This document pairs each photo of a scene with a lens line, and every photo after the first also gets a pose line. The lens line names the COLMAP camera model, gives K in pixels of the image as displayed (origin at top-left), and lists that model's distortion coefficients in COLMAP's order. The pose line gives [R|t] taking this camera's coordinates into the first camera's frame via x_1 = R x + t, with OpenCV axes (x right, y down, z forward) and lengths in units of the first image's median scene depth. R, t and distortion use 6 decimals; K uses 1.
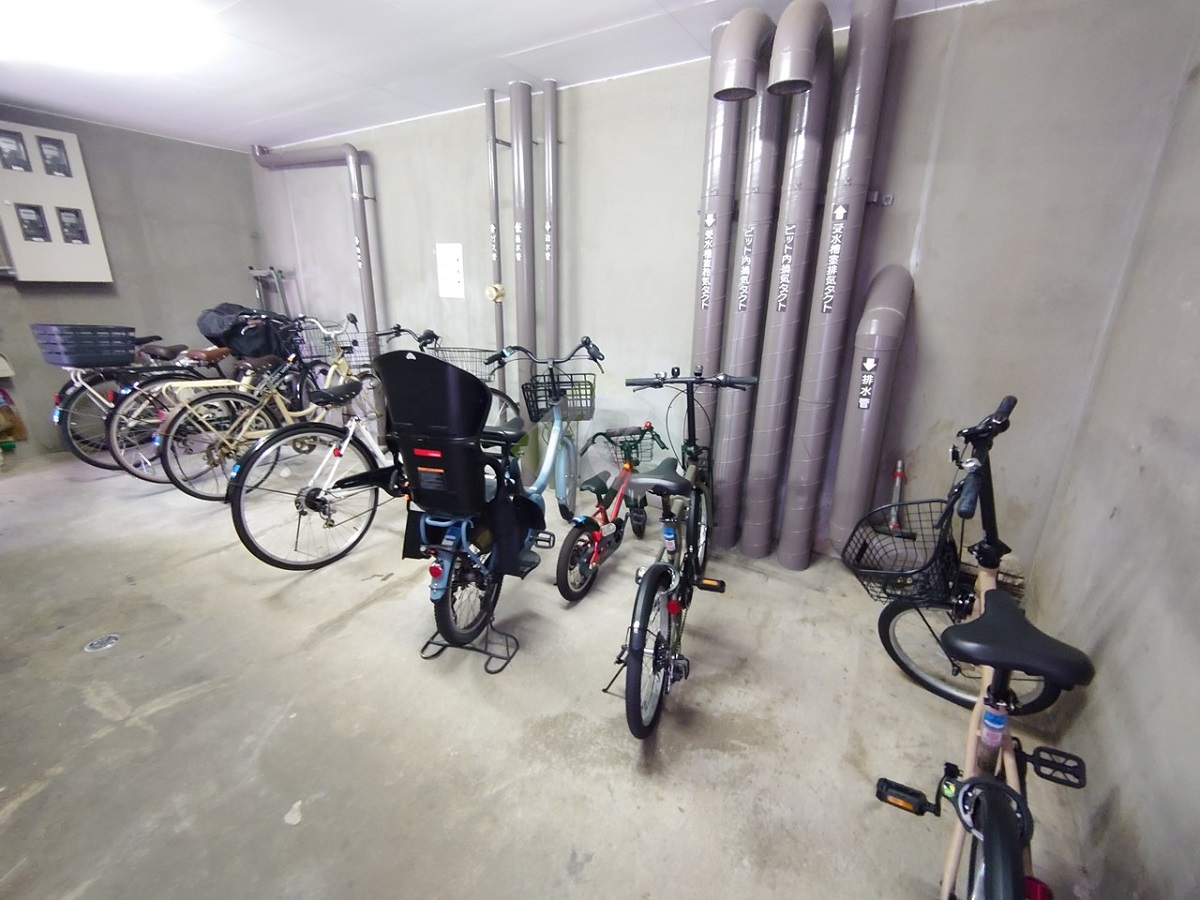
lens RADIAL K [[513.2, 0, 599.6], [0, 513.2, 447.2], [0, 0, 1]] dist [-0.002364, -0.000879]
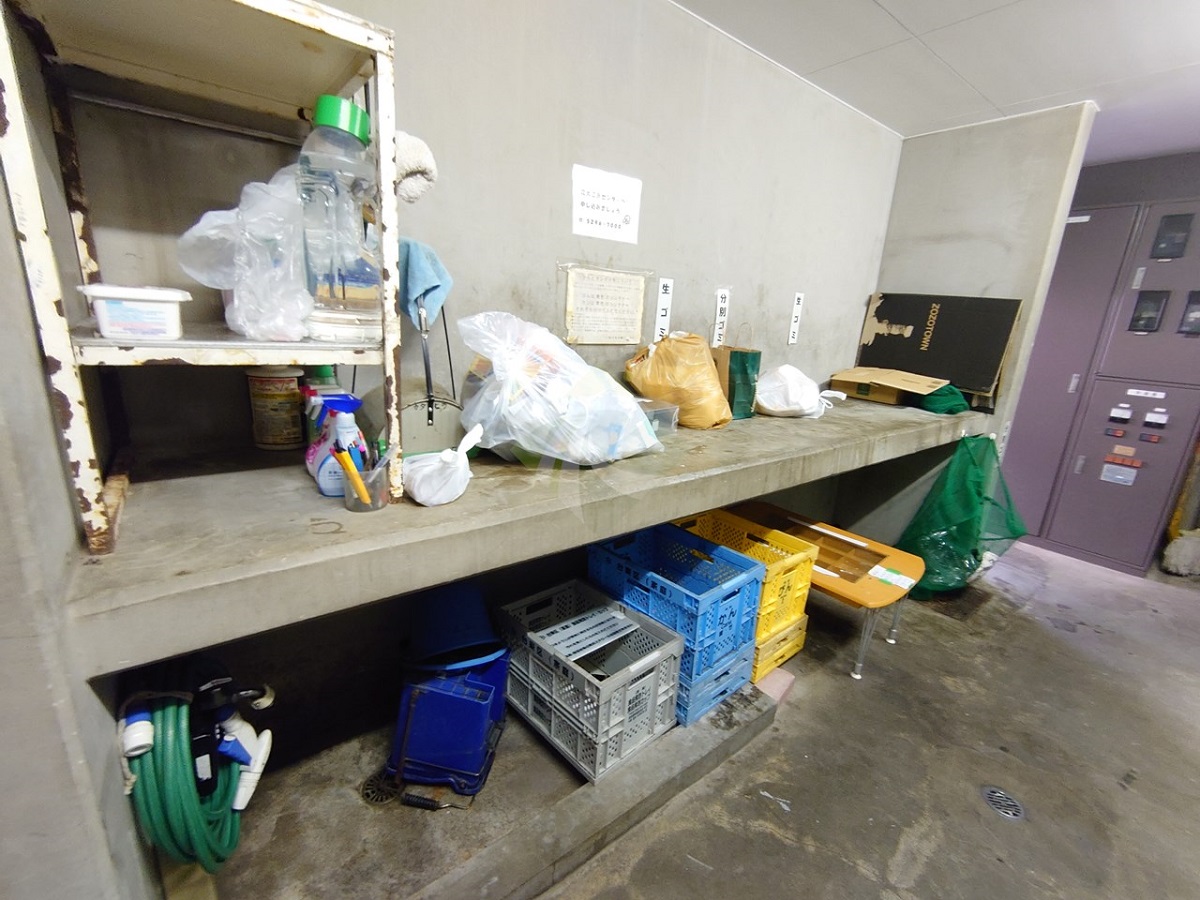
lens RADIAL K [[513.2, 0, 600.3], [0, 513.2, 449.3], [0, 0, 1]] dist [-0.002364, -0.000879]
pose [[-0.336044, 0.203033, -0.919702, -0.142766], [-0.351172, 0.879064, 0.322374, -0.119470], [0.873929, 0.431306, -0.224104, 0.373511]]
